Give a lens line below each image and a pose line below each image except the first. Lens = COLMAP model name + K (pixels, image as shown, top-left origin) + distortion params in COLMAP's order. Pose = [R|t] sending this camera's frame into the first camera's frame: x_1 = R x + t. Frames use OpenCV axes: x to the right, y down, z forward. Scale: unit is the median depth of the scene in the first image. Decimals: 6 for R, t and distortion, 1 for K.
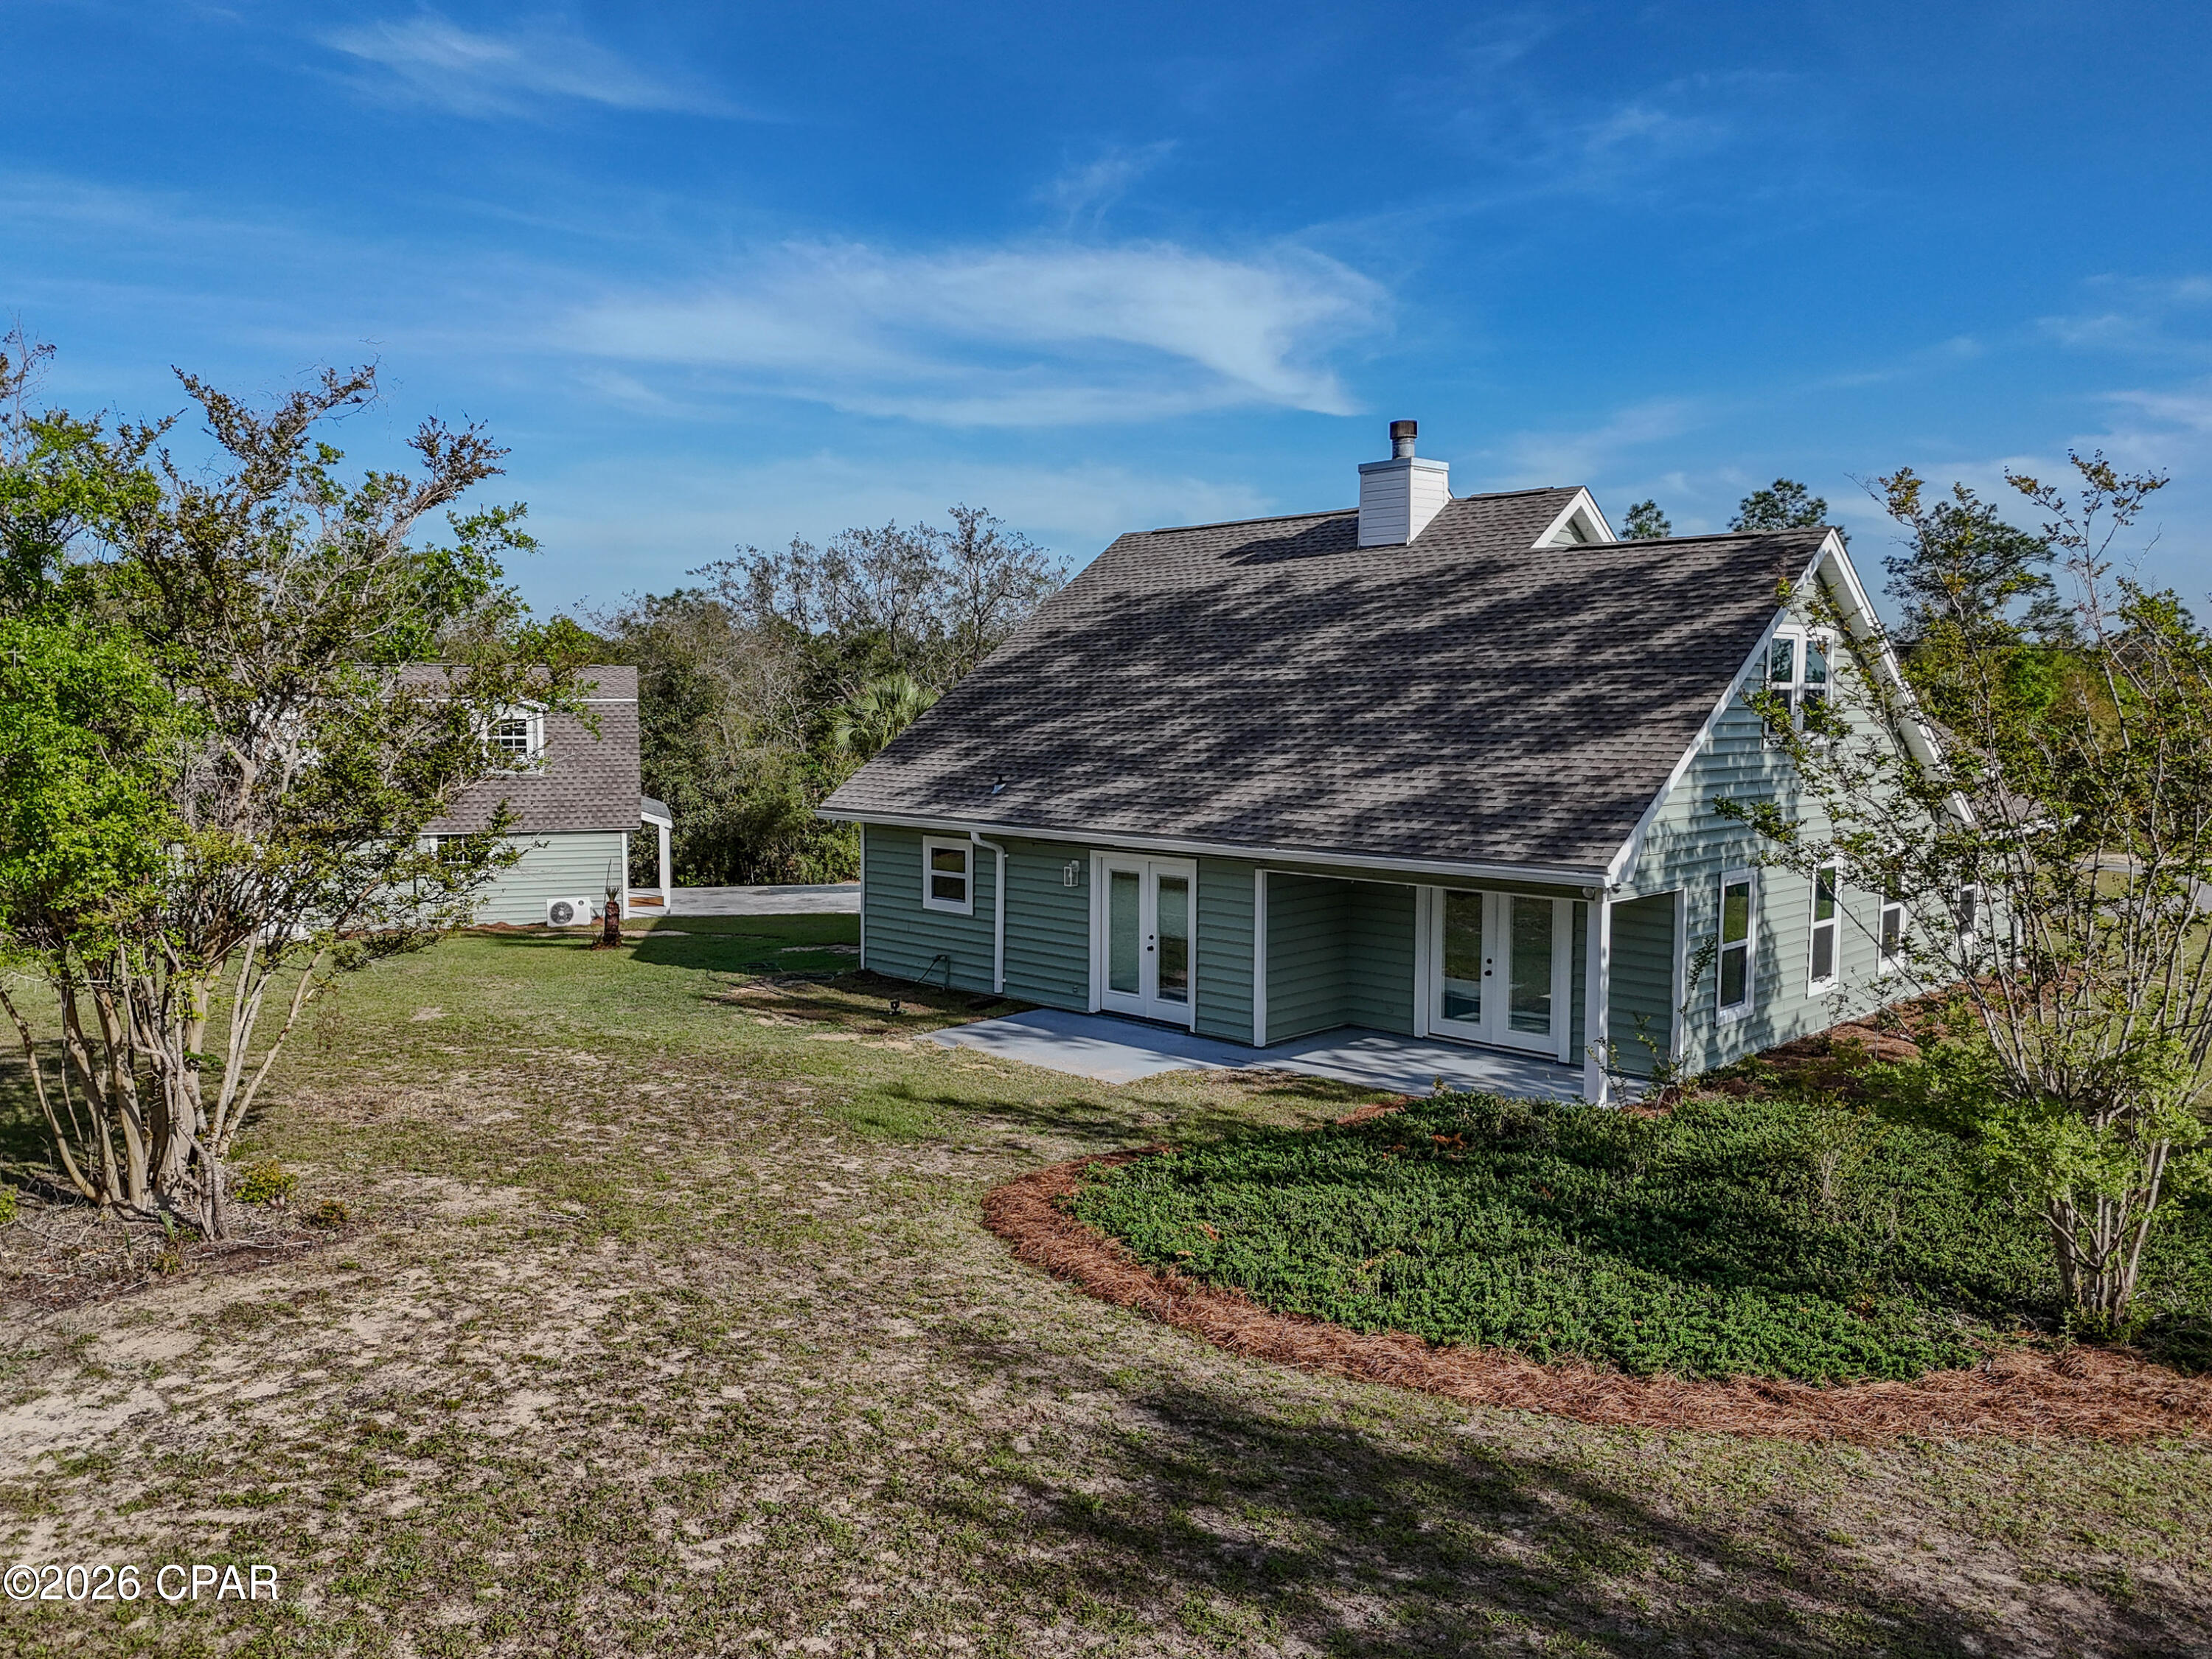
lens RADIAL K [[1621.4, 0, 1112.1], [0, 1621.4, 837.1], [0, 0, 1]] dist [0.055780, -0.029128]
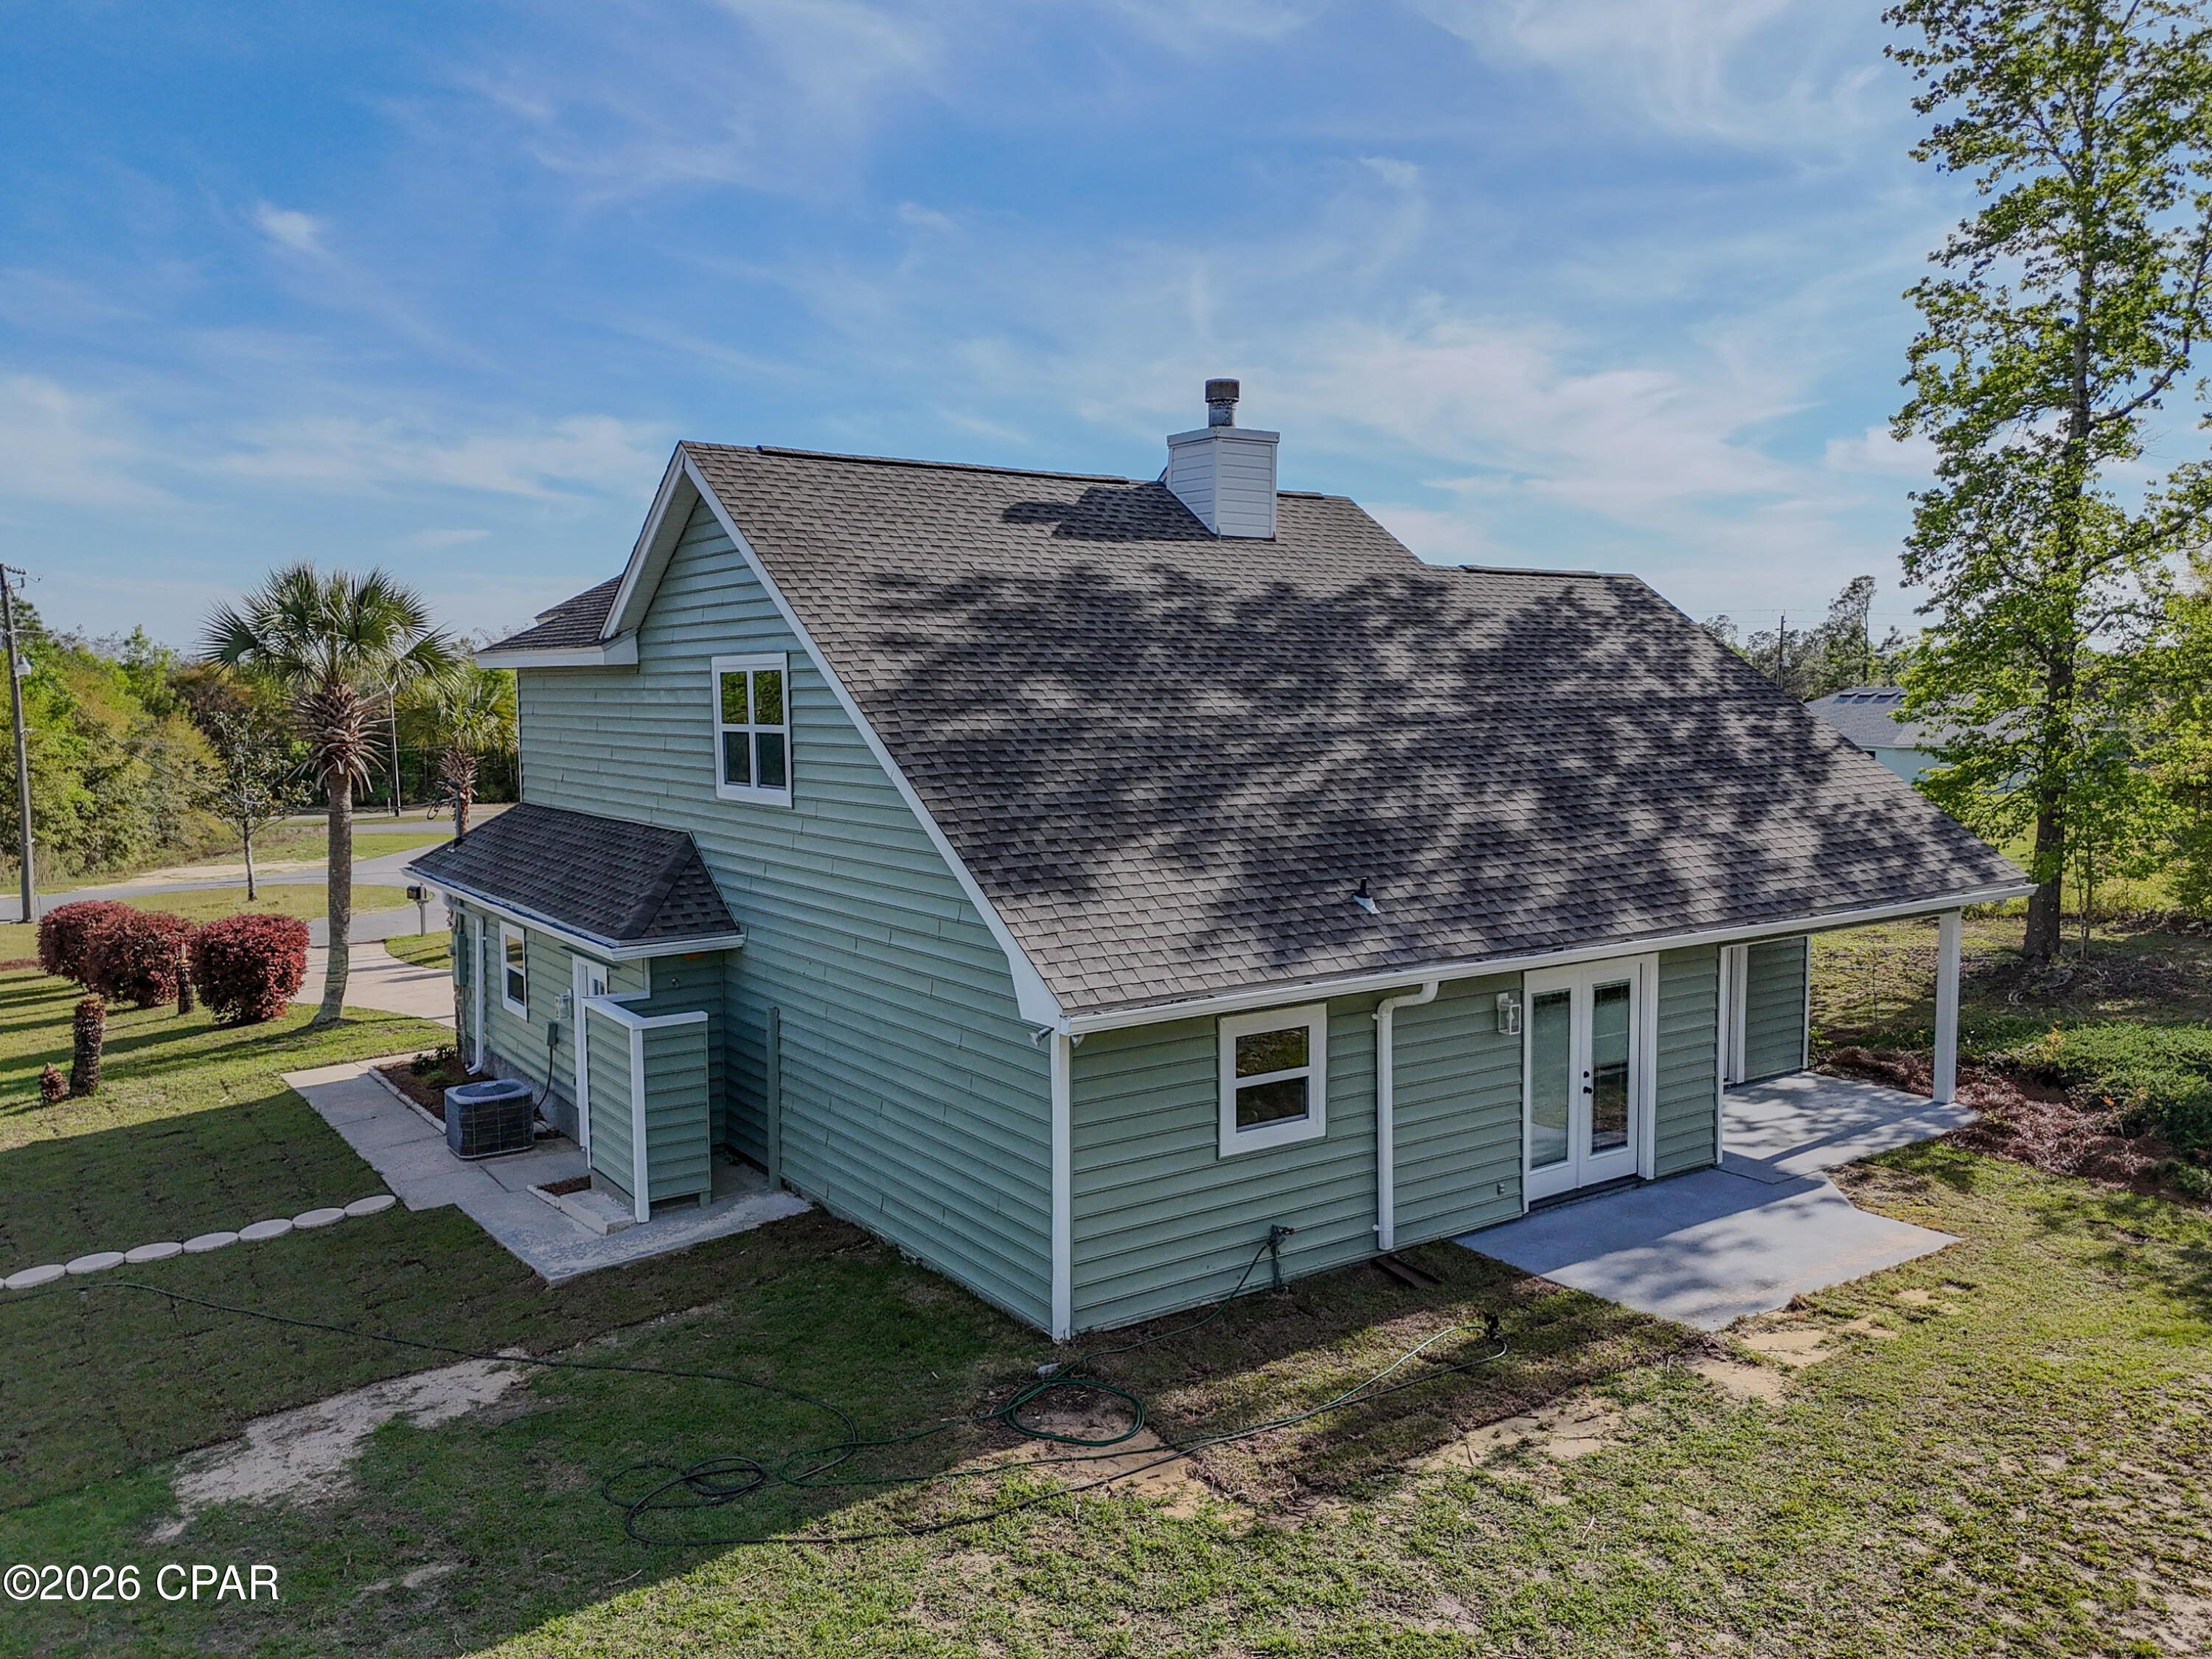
lens RADIAL K [[1621.4, 0, 1114.7], [0, 1621.4, 814.4], [0, 0, 1]] dist [0.055780, -0.029128]
pose [[0.179087, -0.074849, 0.980982, -0.644984], [0.080775, 0.994854, 0.061161, -0.103296], [-0.980512, 0.068286, 0.184212, 0.956928]]
